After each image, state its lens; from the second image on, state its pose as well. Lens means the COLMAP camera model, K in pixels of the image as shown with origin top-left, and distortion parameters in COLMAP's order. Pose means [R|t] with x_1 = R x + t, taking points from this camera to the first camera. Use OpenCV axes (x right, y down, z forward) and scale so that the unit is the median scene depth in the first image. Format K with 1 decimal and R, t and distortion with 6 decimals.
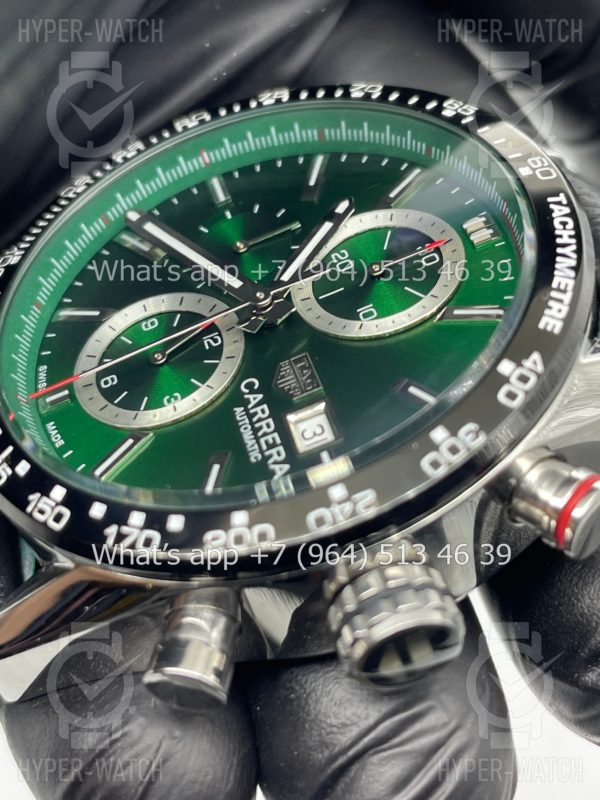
lens RADIAL K [[1310.0, 0, 313.4], [0, 1310.0, 361.9], [0, 0, 1]] dist [0.137746, -0.056962]
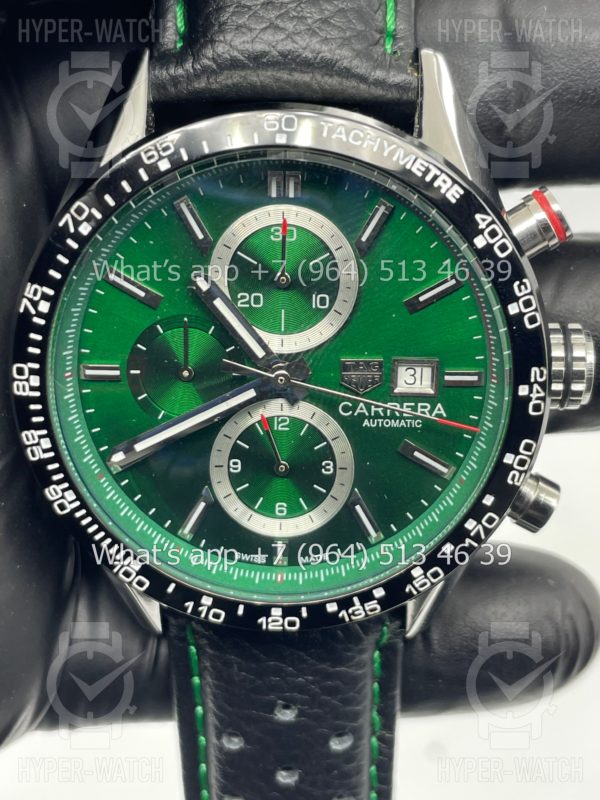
lens RADIAL K [[1310.0, 0, 313.4], [0, 1310.0, 361.9], [0, 0, 1]] dist [0.137746, -0.056962]
pose [[0.292491, -0.956109, 0.017424, -0.038219], [0.661101, 0.215341, 0.718731, -0.960207], [-0.690938, -0.198703, 0.695070, 0.158556]]
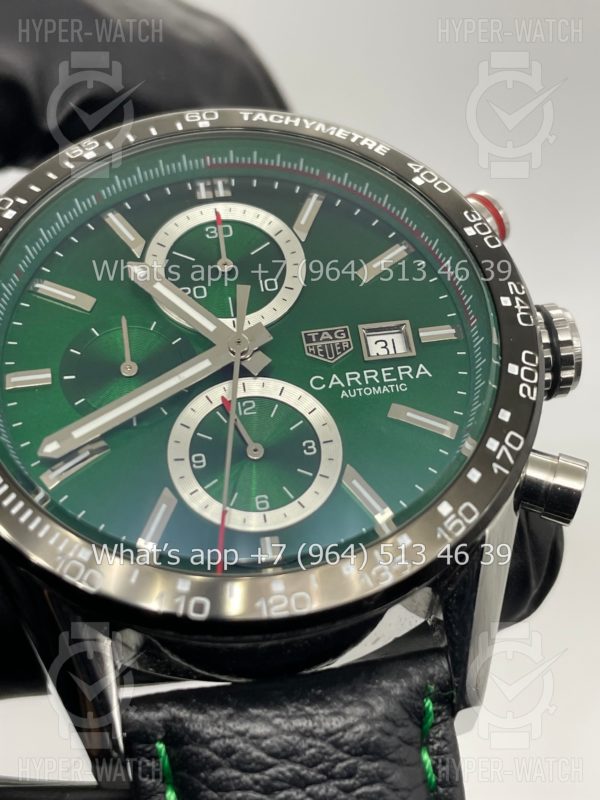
lens RADIAL K [[1310.0, 0, 313.4], [0, 1310.0, 361.9], [0, 0, 1]] dist [0.137746, -0.056962]
pose [[0.109489, -0.672976, 0.731516, -0.874343], [0.677839, 0.588825, 0.440249, -0.497677], [-0.727012, 0.447648, 0.520639, 0.442324]]
